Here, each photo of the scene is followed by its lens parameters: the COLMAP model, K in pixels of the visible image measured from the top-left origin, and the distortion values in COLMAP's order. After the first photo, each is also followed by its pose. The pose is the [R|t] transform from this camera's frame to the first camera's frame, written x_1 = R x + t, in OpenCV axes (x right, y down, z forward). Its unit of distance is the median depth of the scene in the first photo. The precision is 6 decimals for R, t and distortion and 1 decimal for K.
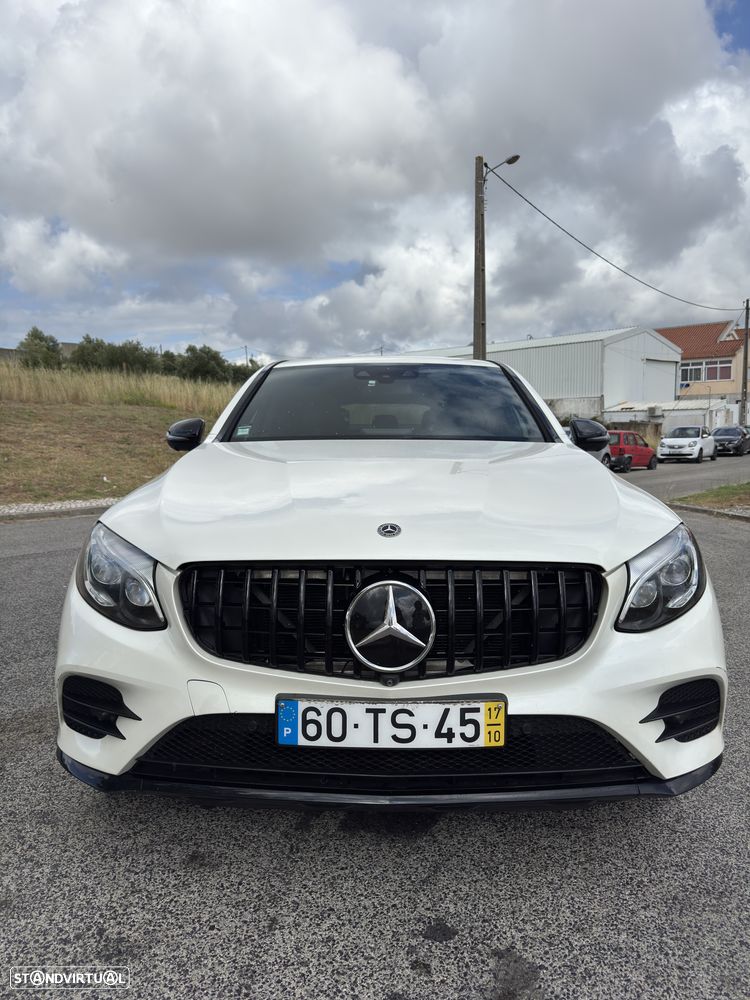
lens RADIAL K [[747.1, 0, 372.6], [0, 747.1, 532.3], [0, 0, 1]] dist [0.004795, -0.002265]
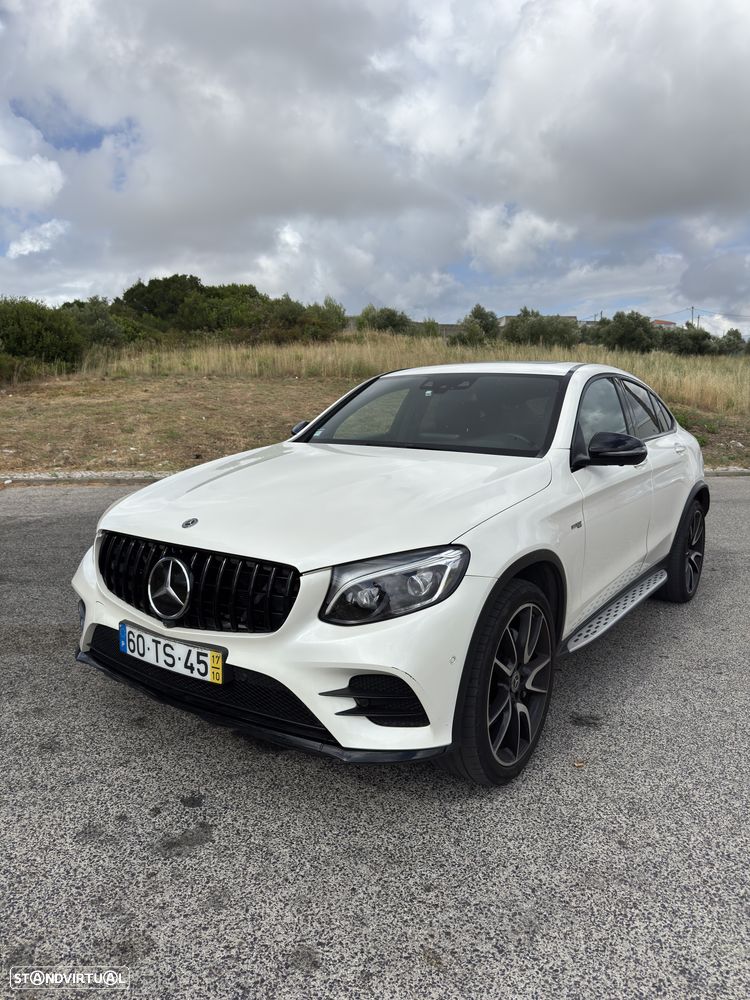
lens RADIAL K [[710.9, 0, 373.3], [0, 710.9, 496.6], [0, 0, 1]] dist [0.043761, -0.002006]
pose [[0.830669, 0.089223, -0.549571, 1.120943], [-0.083745, 0.995869, 0.035100, -0.140306], [0.550432, 0.016867, 0.834709, 0.020565]]
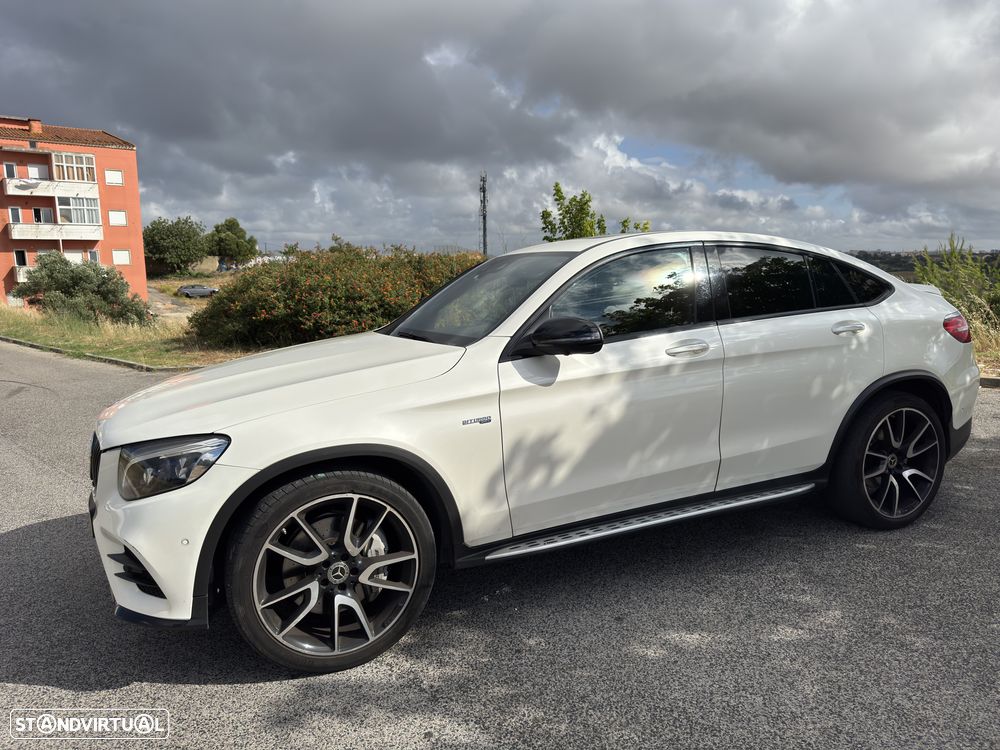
lens RADIAL K [[686.0, 0, 494.1], [0, 686.0, 376.8], [0, 0, 1]] dist [0.082410, -0.089586]
pose [[0.416773, 0.098195, -0.903691, 1.993556], [-0.062925, 0.994880, 0.079084, -0.275295], [0.906830, 0.023904, 0.420818, 1.153020]]
